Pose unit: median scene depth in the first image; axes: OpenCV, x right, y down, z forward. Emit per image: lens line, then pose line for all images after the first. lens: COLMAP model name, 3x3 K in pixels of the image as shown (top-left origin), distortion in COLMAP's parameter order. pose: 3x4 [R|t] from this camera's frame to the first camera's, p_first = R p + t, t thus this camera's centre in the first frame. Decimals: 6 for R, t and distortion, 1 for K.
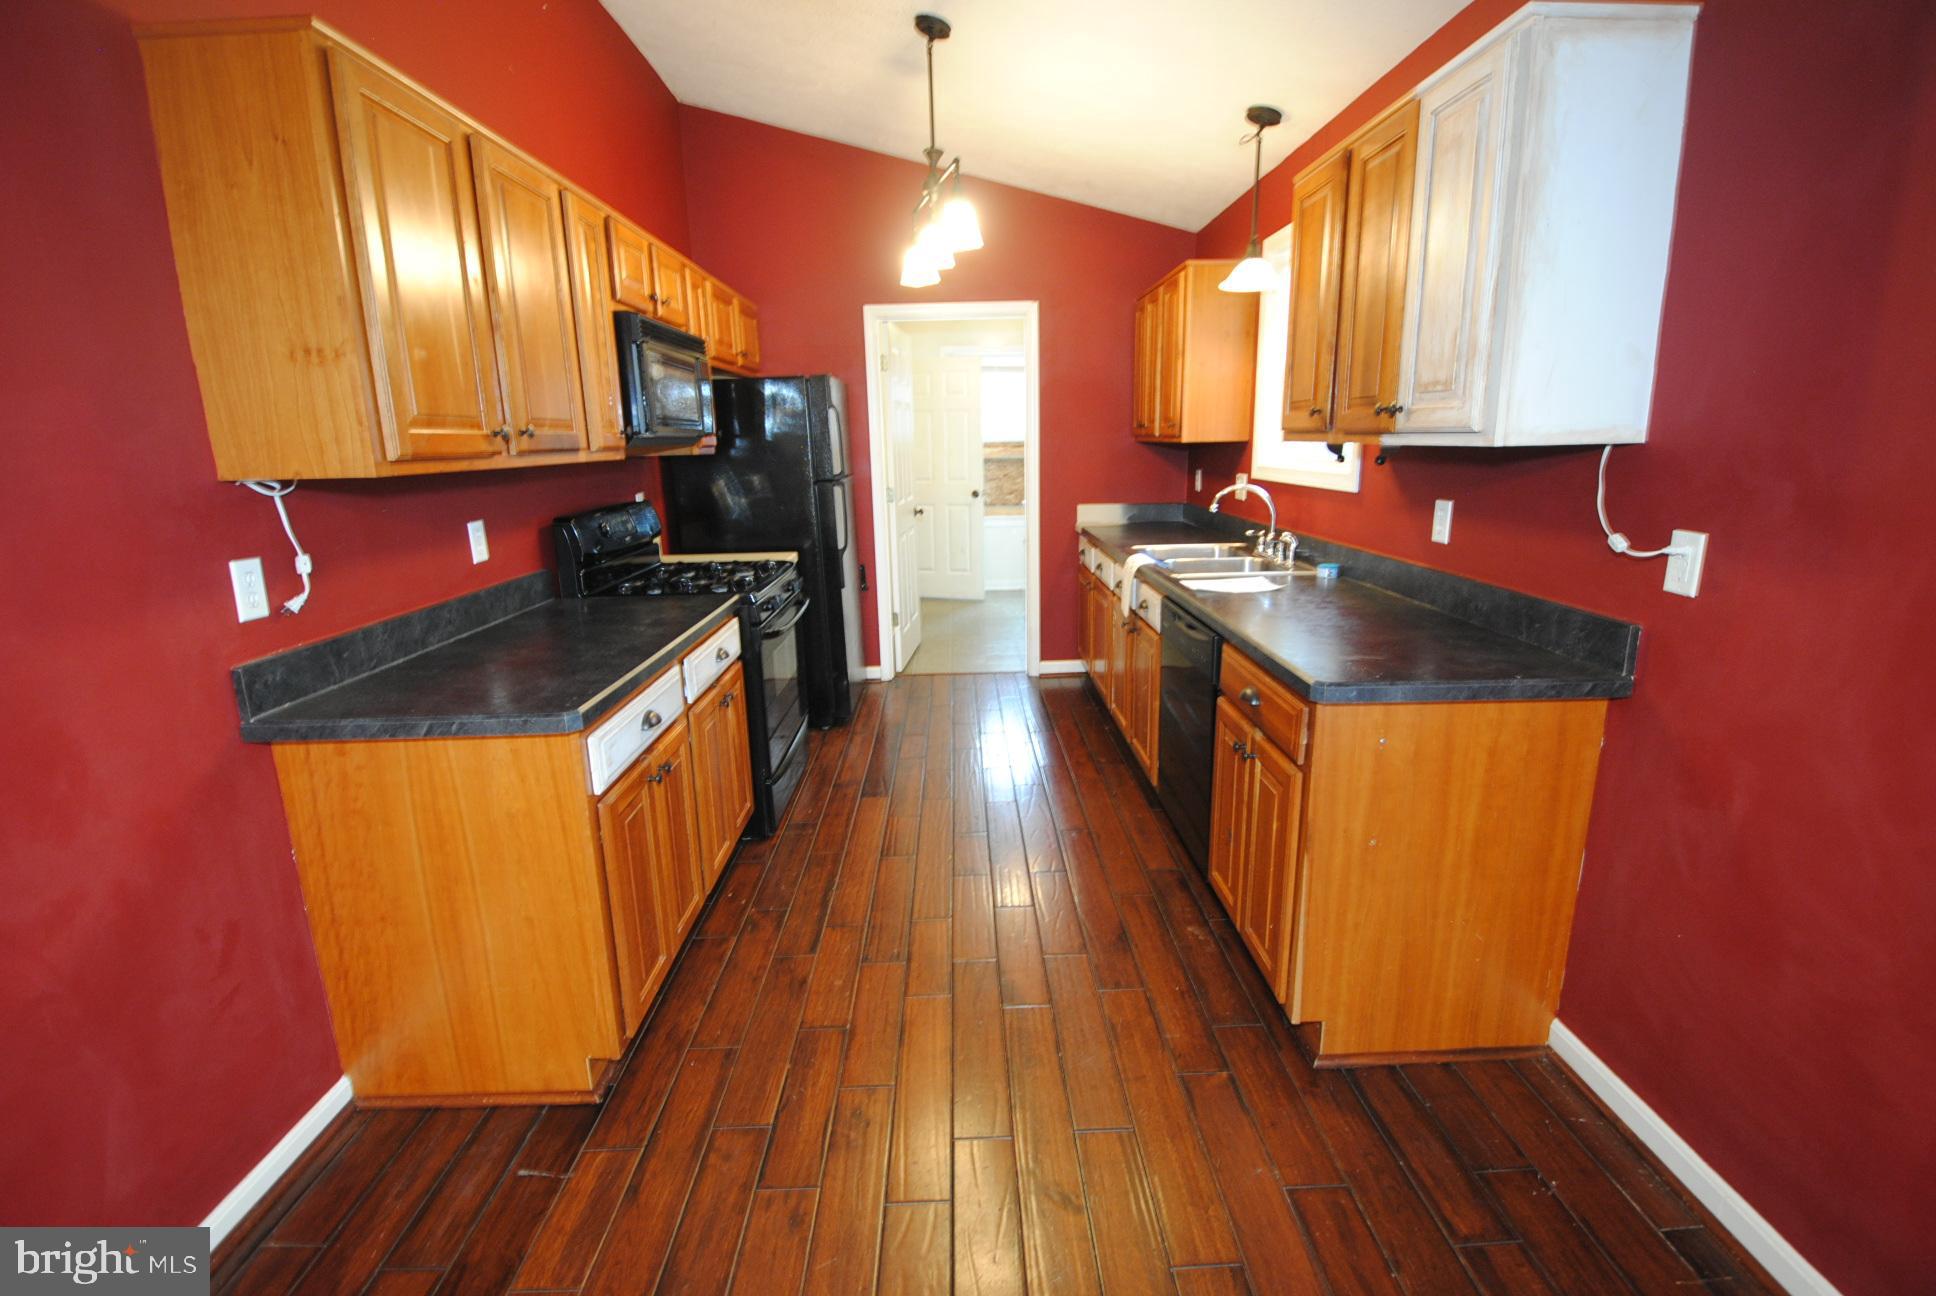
lens RADIAL K [[848.8, 0, 972.6], [0, 848.8, 628.9], [0, 0, 1]] dist [0.019932, -0.027398]
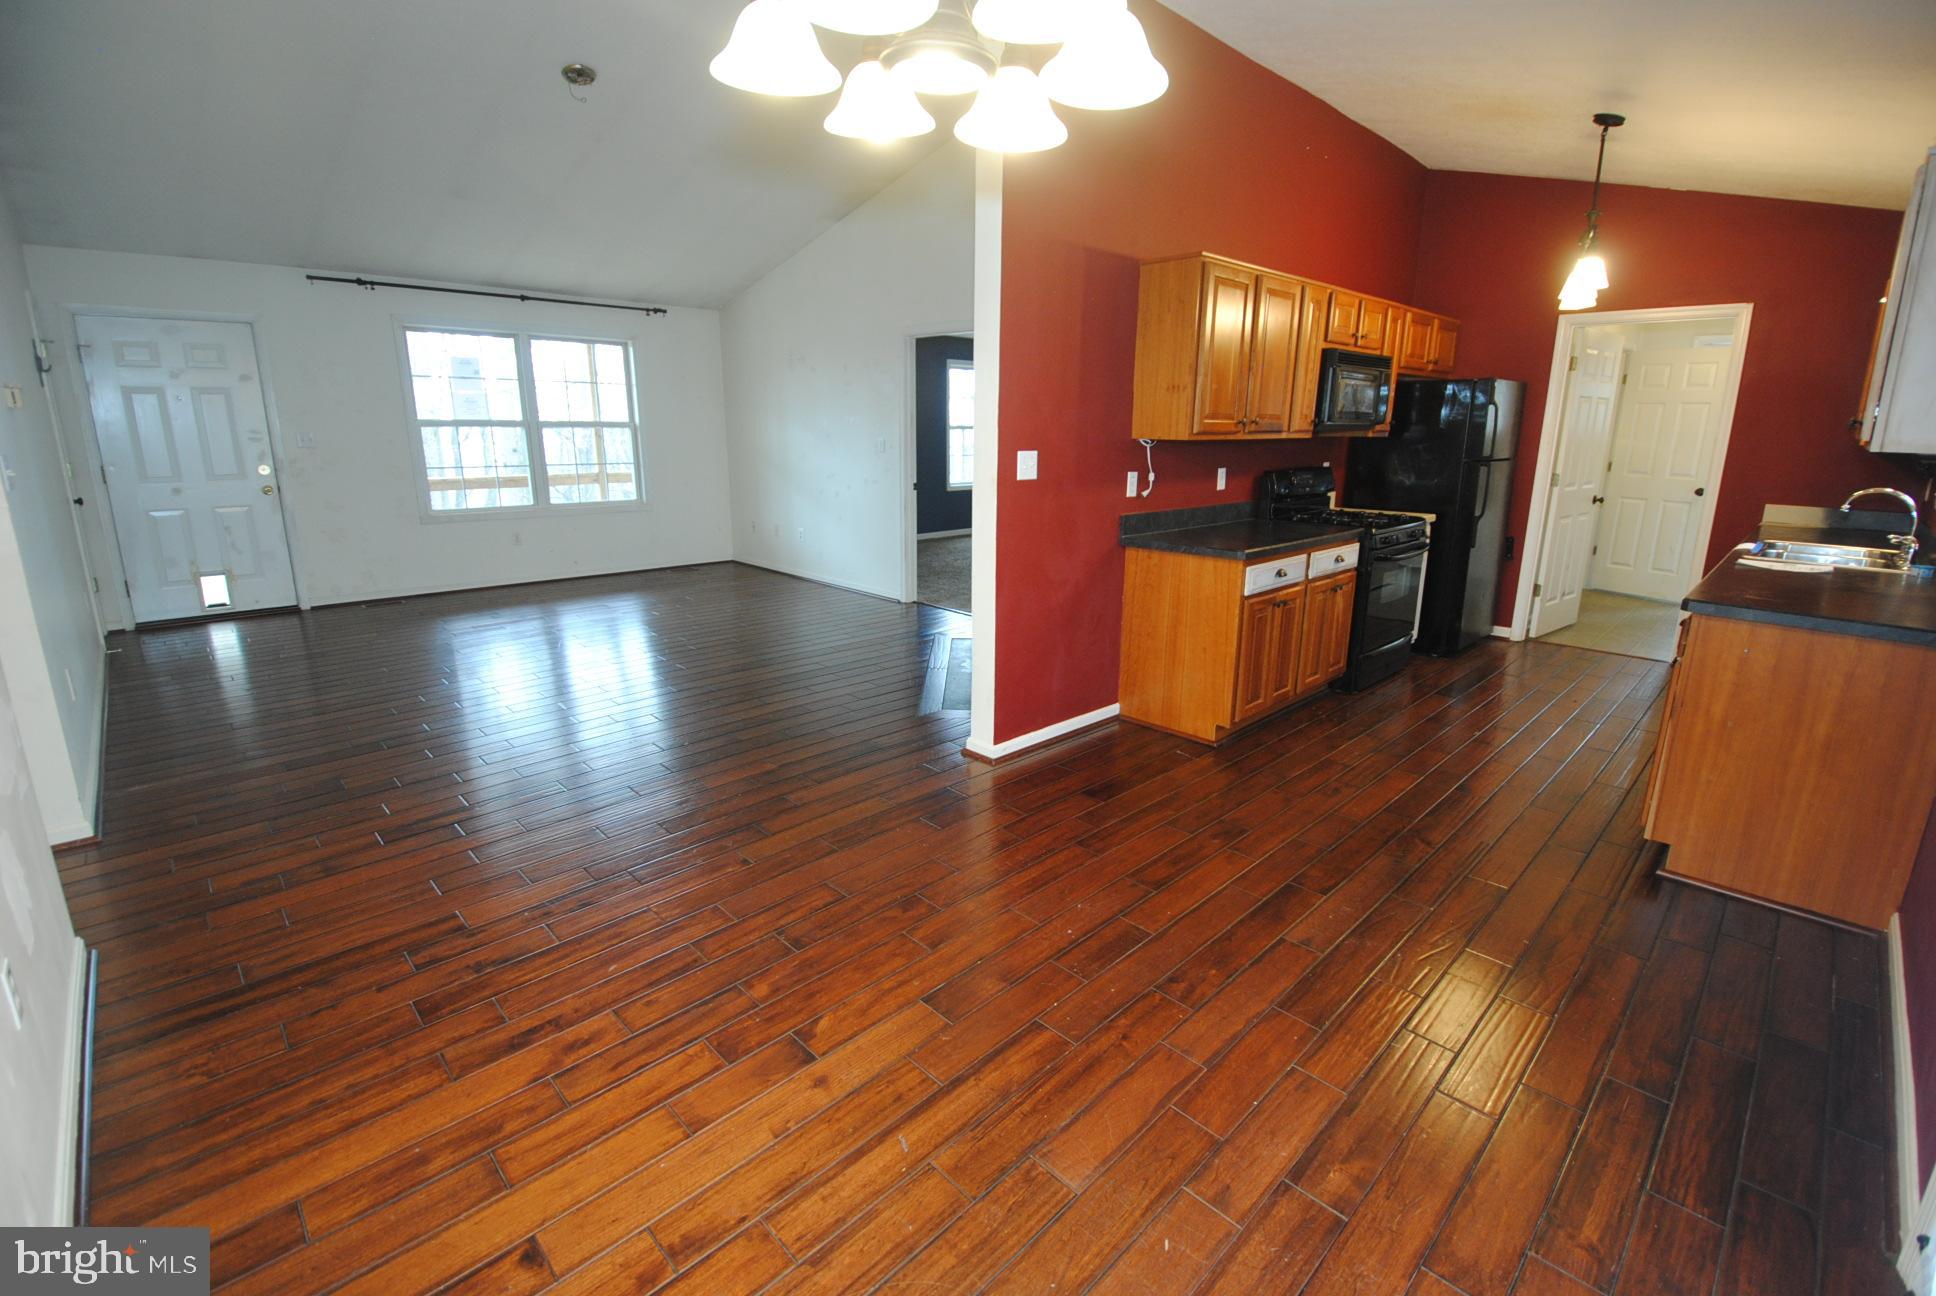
lens RADIAL K [[848.8, 0, 972.6], [0, 848.8, 628.9], [0, 0, 1]] dist [0.019932, -0.027398]
pose [[0.683839, 0.195104, -0.703064, 0.521138], [-0.181429, 0.978790, 0.095151, 0.173852], [0.706716, 0.062488, 0.704732, -0.839741]]
